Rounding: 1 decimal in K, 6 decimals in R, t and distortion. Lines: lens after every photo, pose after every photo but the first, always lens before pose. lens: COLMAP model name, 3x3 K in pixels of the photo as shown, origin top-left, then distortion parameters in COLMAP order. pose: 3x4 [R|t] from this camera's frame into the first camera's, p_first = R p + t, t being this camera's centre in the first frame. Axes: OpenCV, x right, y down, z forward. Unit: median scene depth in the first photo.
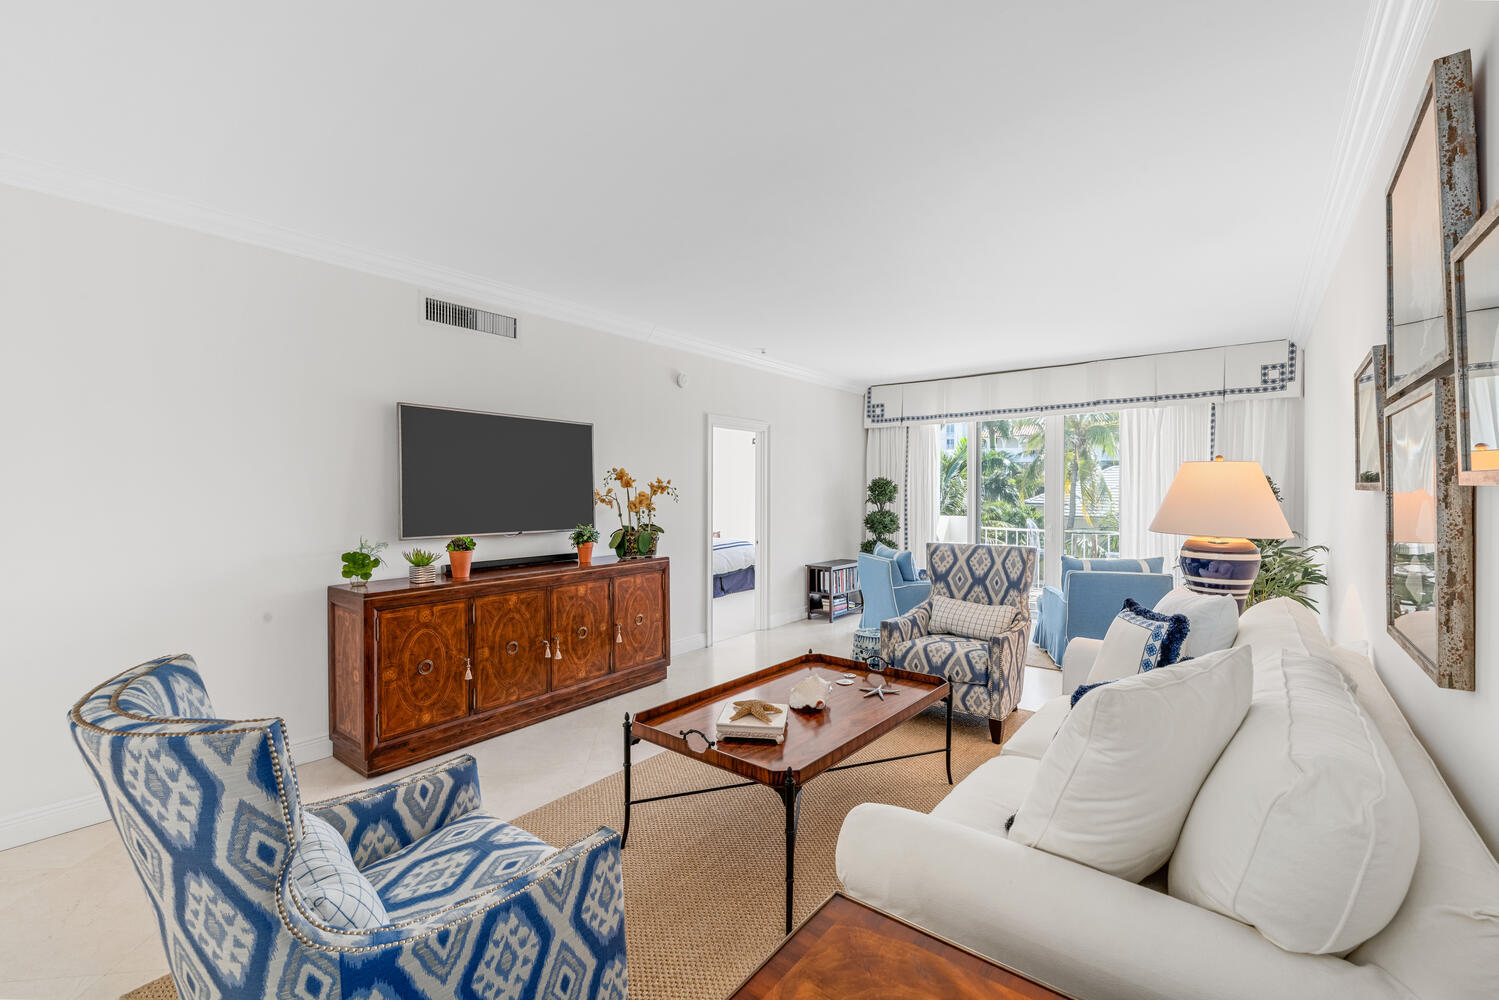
lens RADIAL K [[630.1, 0, 746.7], [0, 630.1, 493.4], [0, 0, 1]] dist [0.000346, -0.000071]
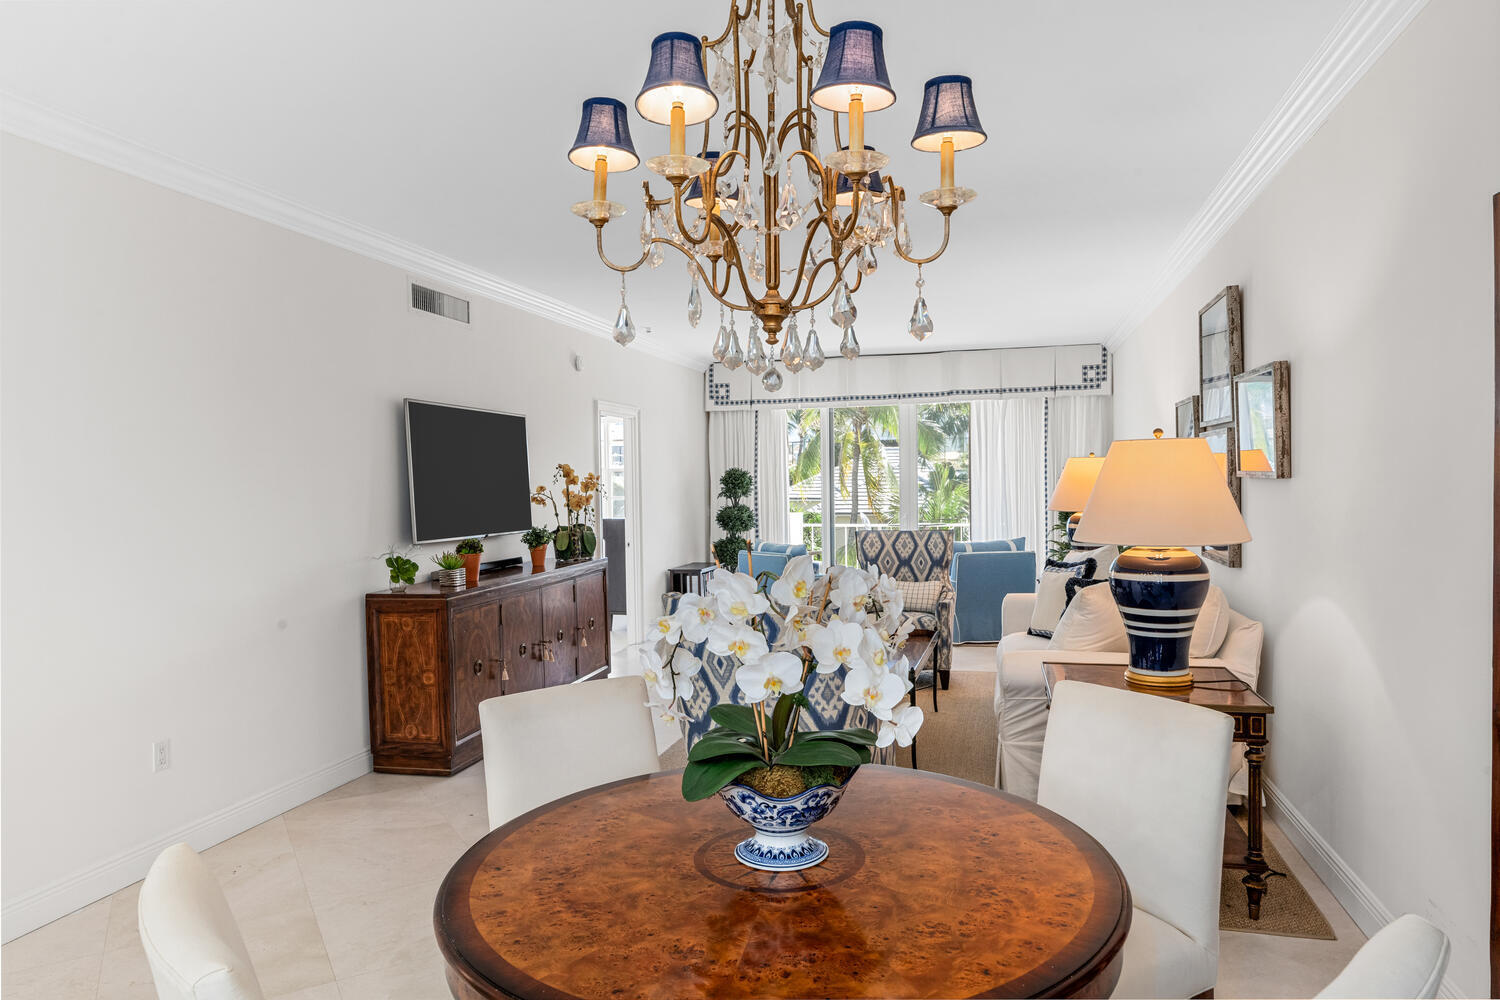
lens RADIAL K [[970.8, 0, 739.4], [0, 970.8, 515.3], [0, 0, 1]] dist [-0.000866, -0.000380]
pose [[0.916225, -0.031332, 0.399437, -0.520533], [0.019706, 0.999255, 0.033181, -0.006724], [-0.400179, -0.022530, 0.916160, -0.407007]]
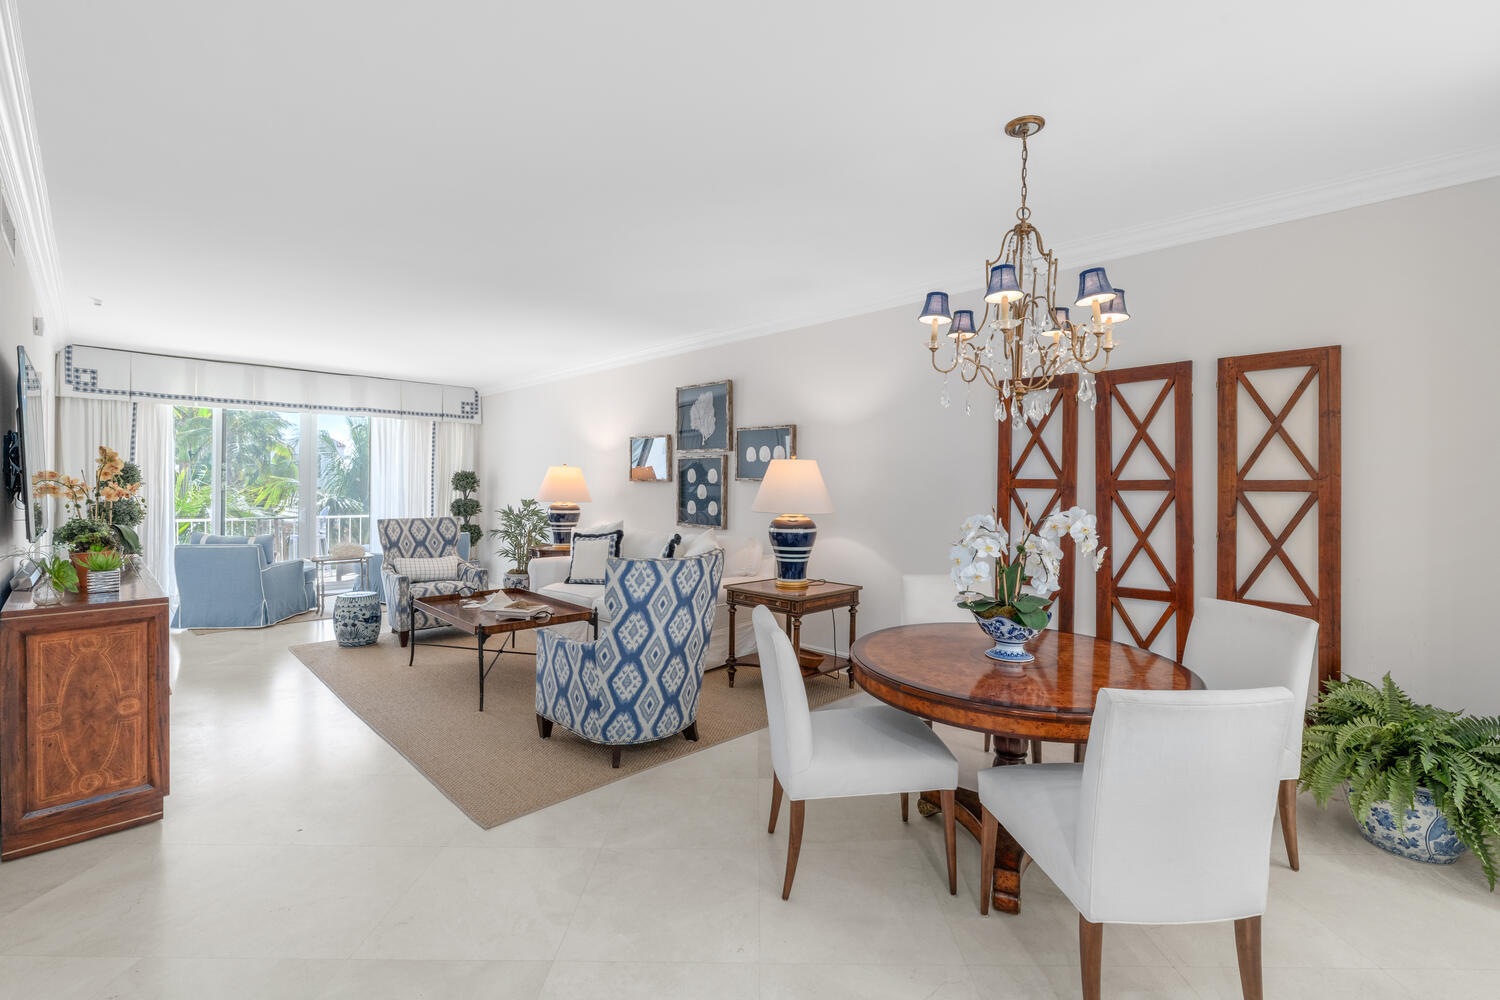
lens RADIAL K [[670.3, 0, 759.6], [0, 670.3, 485.6], [0, 0, 1]] dist [-0.000064, -0.000162]
pose [[0.109986, -0.000936, 0.993933, -0.922632], [-0.005608, 0.999983, 0.001562, 0.003089], [-0.993917, -0.005746, 0.109979, 0.073644]]
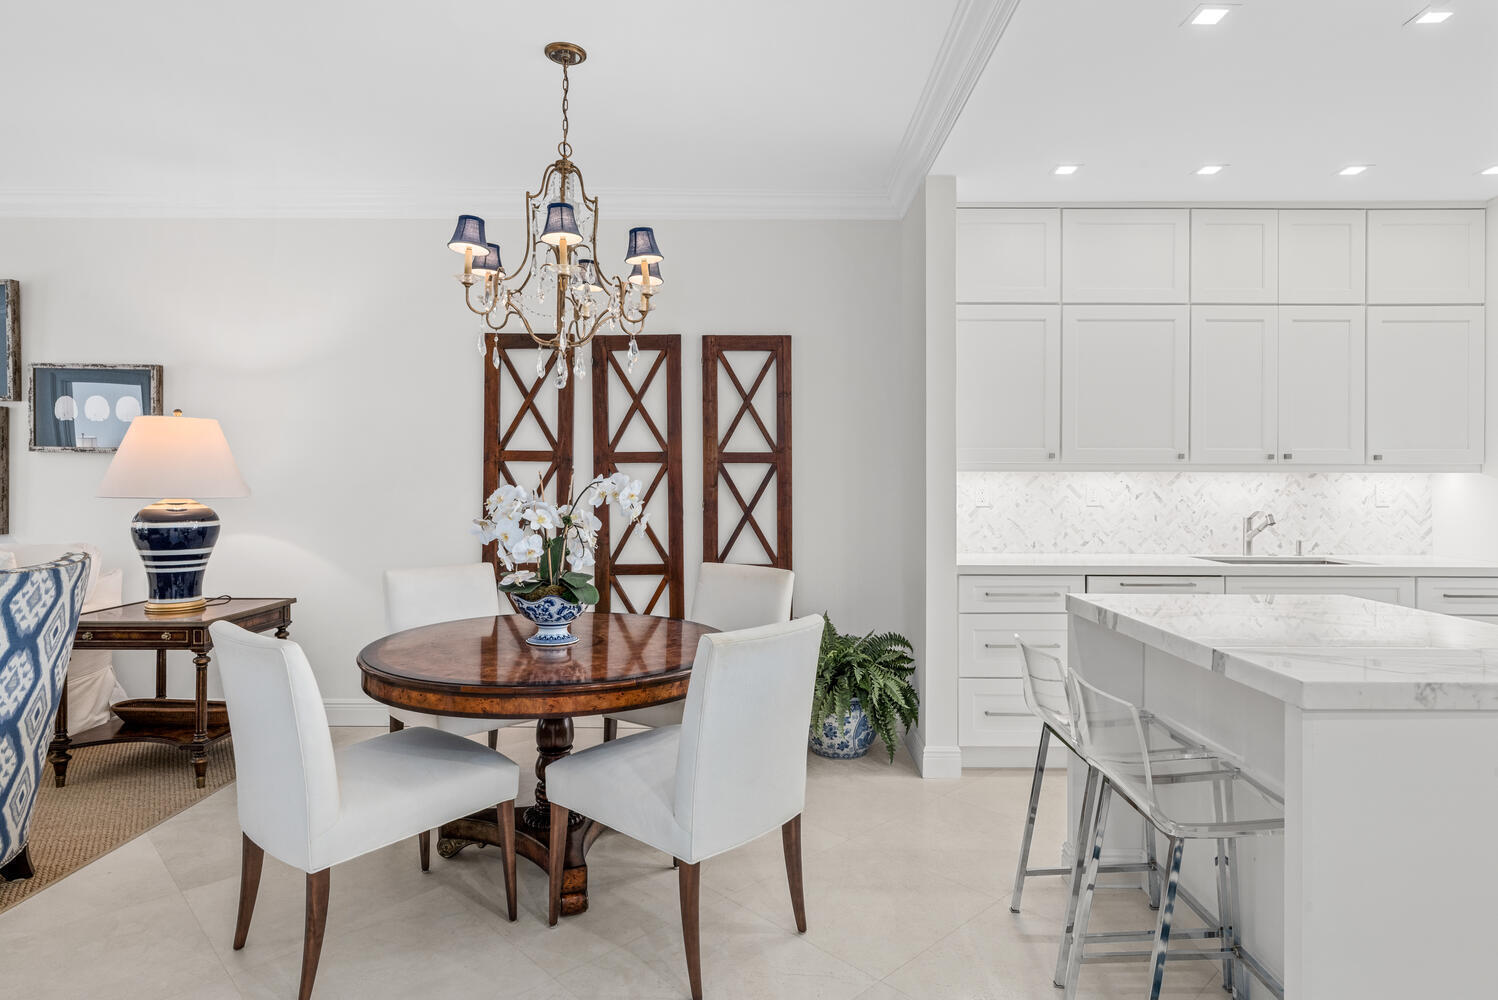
lens RADIAL K [[842.5, 0, 779.0], [0, 842.5, 475.8], [0, 0, 1]] dist [0.003891, 0.001141]
pose [[-0.627625, -0.001590, 0.778514, -0.939667], [-0.000781, 0.999999, 0.001413, 0.020956], [-0.778515, 0.000279, -0.627626, 0.191541]]
